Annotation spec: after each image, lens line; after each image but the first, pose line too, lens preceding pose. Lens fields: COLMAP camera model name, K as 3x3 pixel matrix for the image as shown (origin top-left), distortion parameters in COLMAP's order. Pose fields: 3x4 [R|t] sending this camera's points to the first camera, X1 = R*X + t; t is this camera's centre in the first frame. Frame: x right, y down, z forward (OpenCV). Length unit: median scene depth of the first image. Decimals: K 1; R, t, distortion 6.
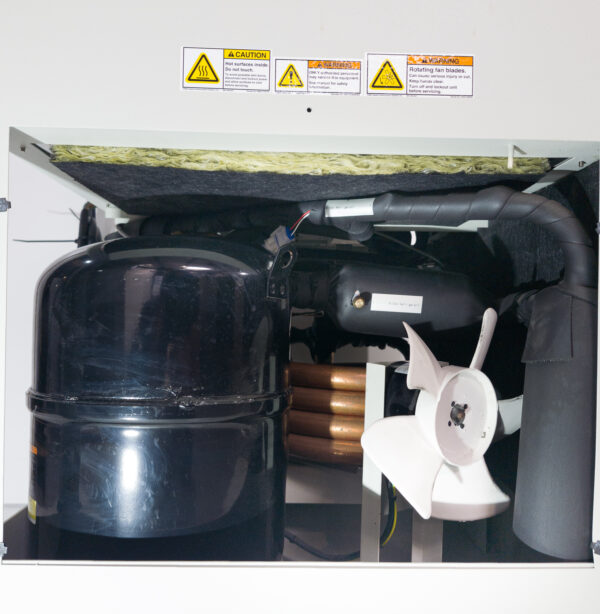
lens RADIAL K [[594.9, 0, 294.9], [0, 594.9, 306.1], [0, 0, 1]] dist [0.014912, 0.000000]
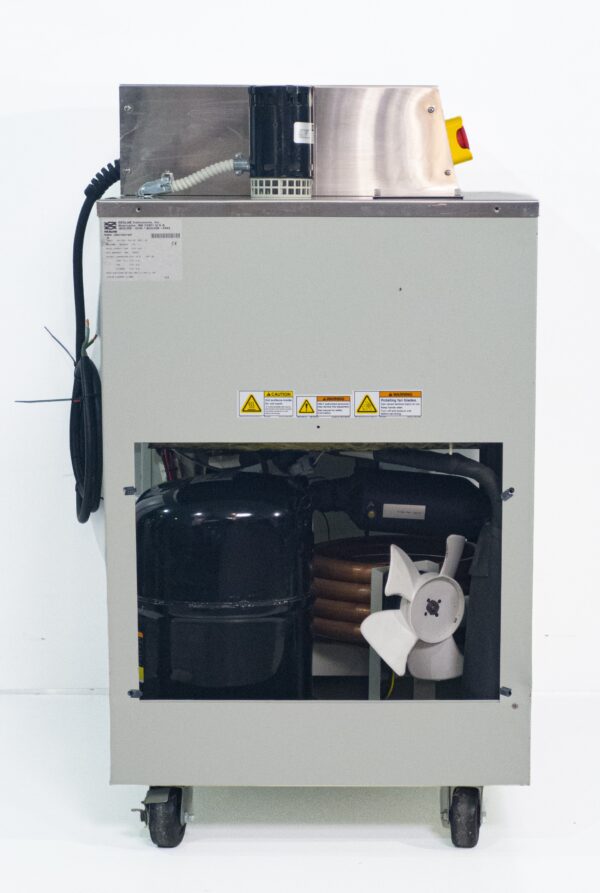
lens RADIAL K [[1954.6, 0, 300.8], [0, 1954.6, 446.7], [0, 0, 1]] dist [-0.104873, 0.000000]
pose [[0.998492, -0.014599, -0.052918, 0.252155], [0.022904, 0.986866, 0.159910, -1.110308], [0.049888, -0.160880, 0.985712, -4.148502]]
